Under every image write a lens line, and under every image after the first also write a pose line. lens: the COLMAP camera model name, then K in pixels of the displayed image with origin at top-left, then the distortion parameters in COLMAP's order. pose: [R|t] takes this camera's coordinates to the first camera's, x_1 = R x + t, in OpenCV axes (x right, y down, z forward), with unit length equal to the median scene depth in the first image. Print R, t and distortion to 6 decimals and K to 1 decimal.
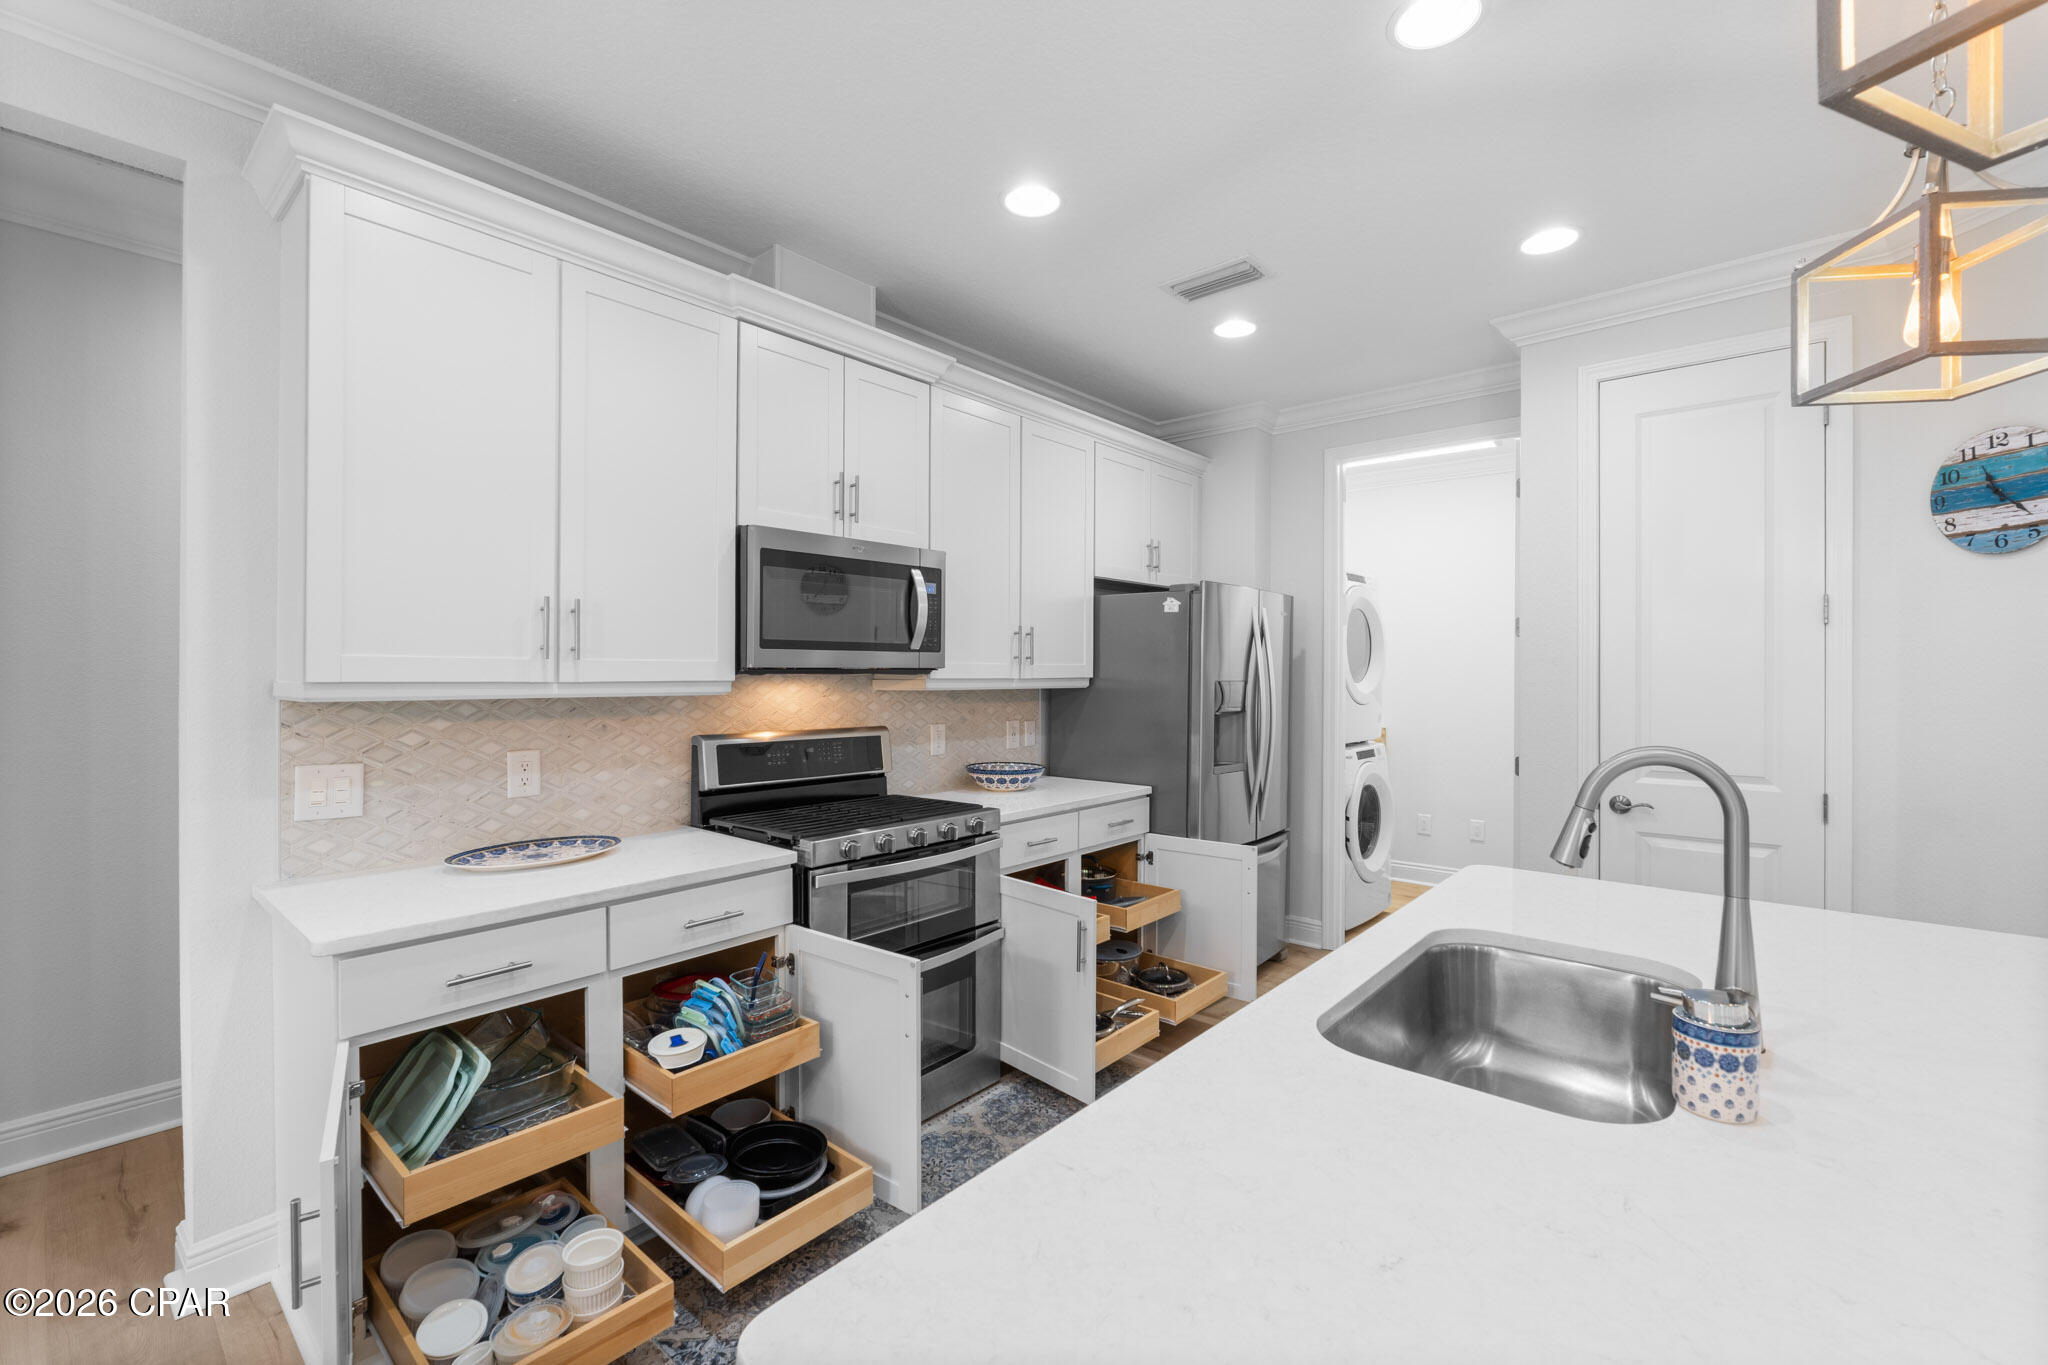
lens RADIAL K [[862.6, 0, 1024.4], [0, 862.6, 672.7], [0, 0, 1]] dist [-0.006362, -0.000168]
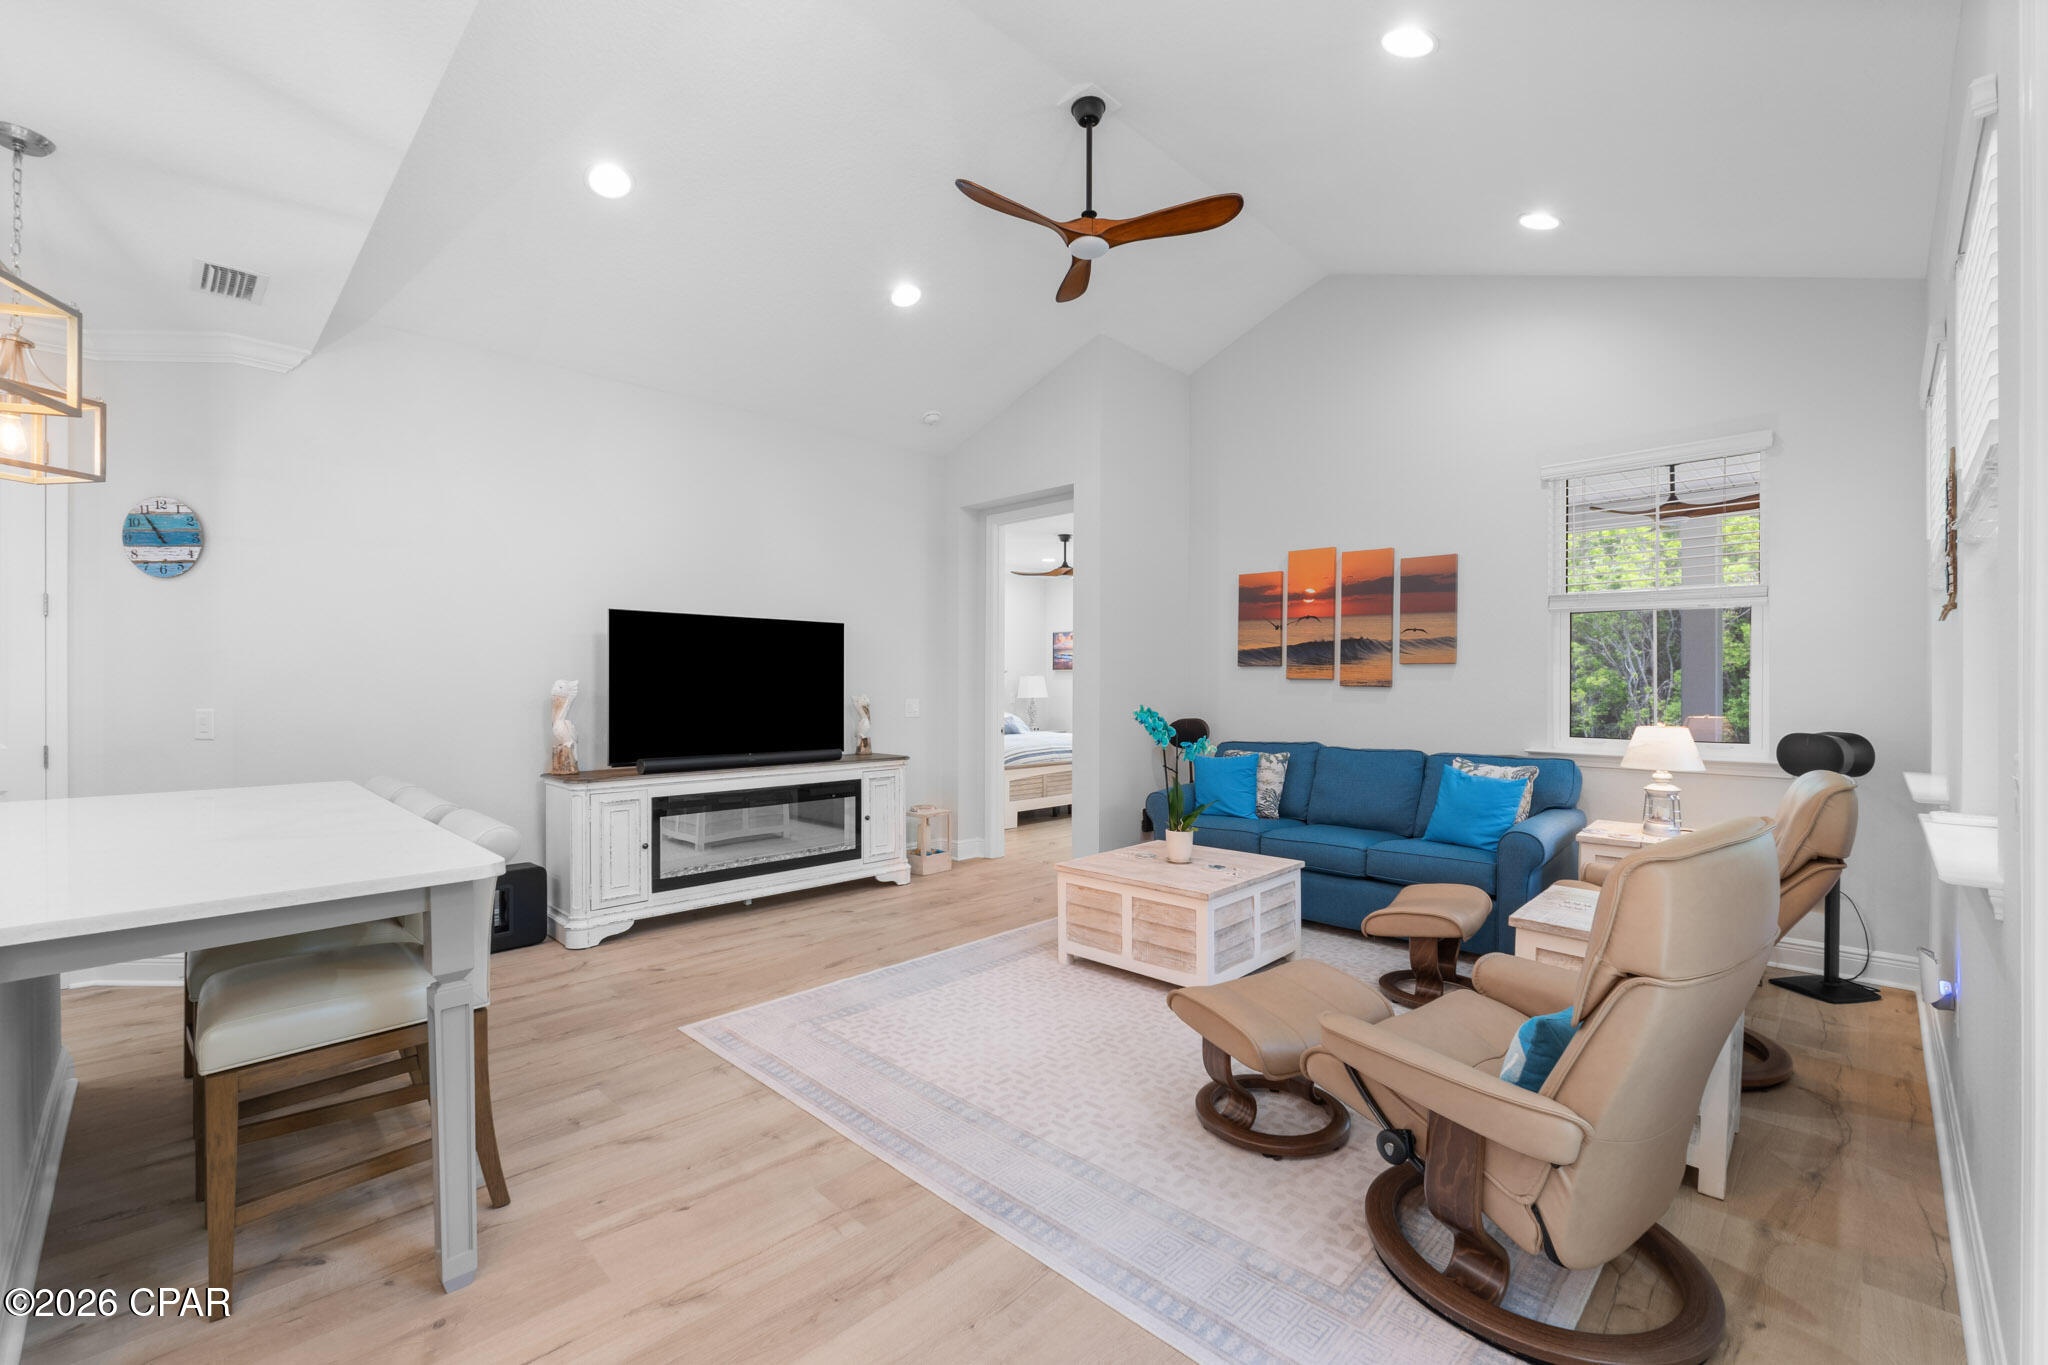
lens RADIAL K [[861.8, 0, 1030.0], [0, 861.8, 686.4], [0, 0, 1]] dist [-0.003000, -0.000318]
pose [[0.067770, -0.003285, 0.997696, -0.267603], [0.000172, 0.999995, 0.003281, 0.046265], [-0.997701, -0.000051, 0.067770, -0.582540]]
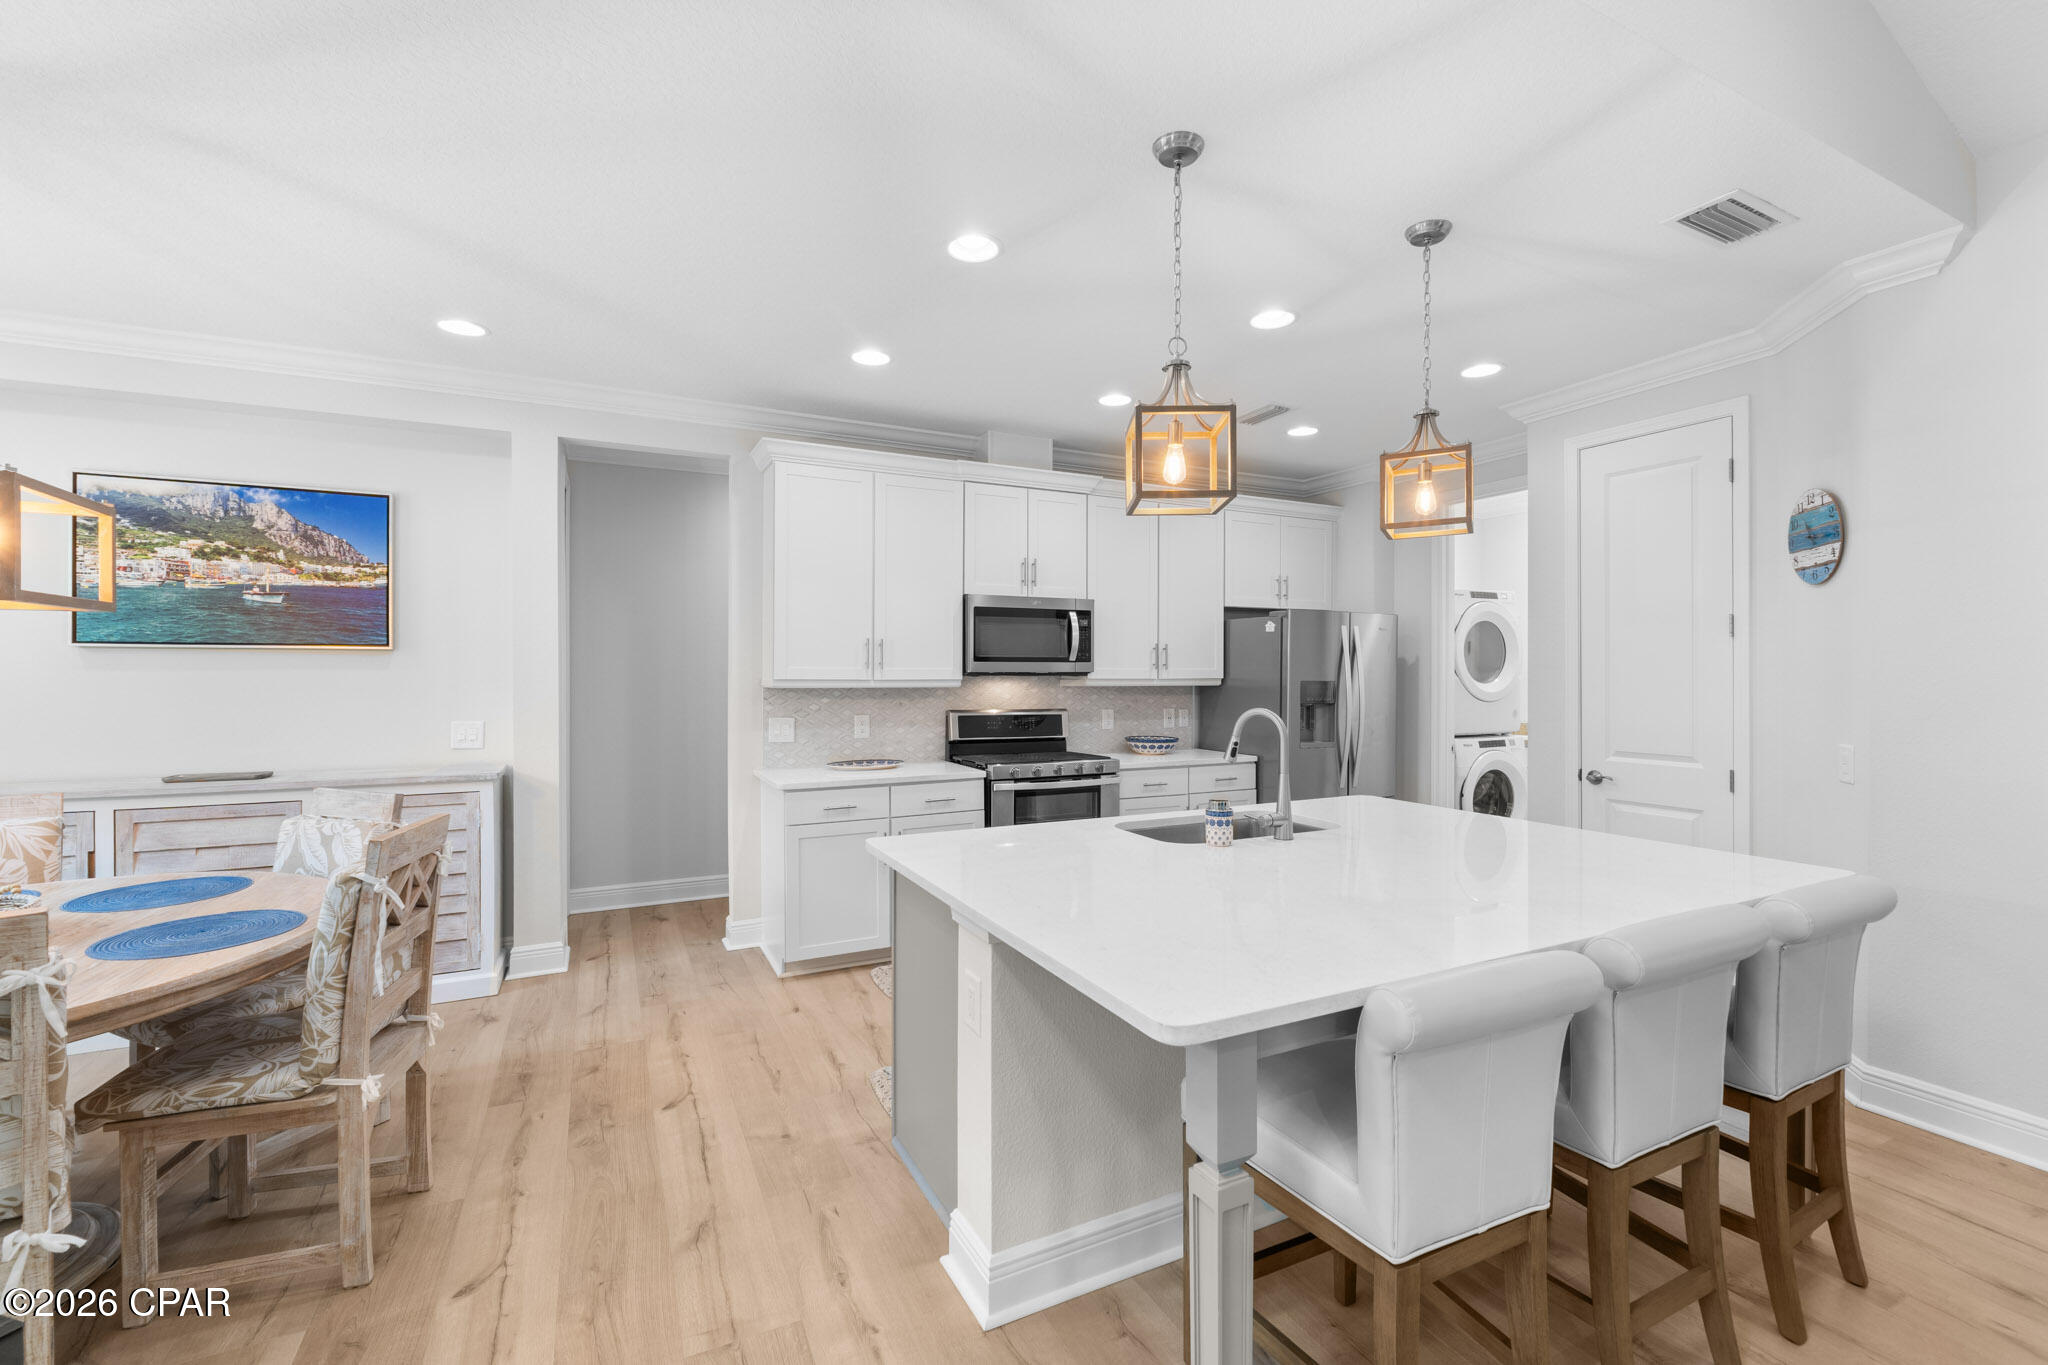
lens RADIAL K [[860.2, 0, 1026.3], [0, 860.2, 674.2], [0, 0, 1]] dist [-0.005865, 0.000051]
pose [[0.922794, -0.000320, -0.385293, 0.452475], [0.000262, 1.000000, -0.000202, -0.001417], [0.385293, 0.000085, 0.922794, -0.580184]]
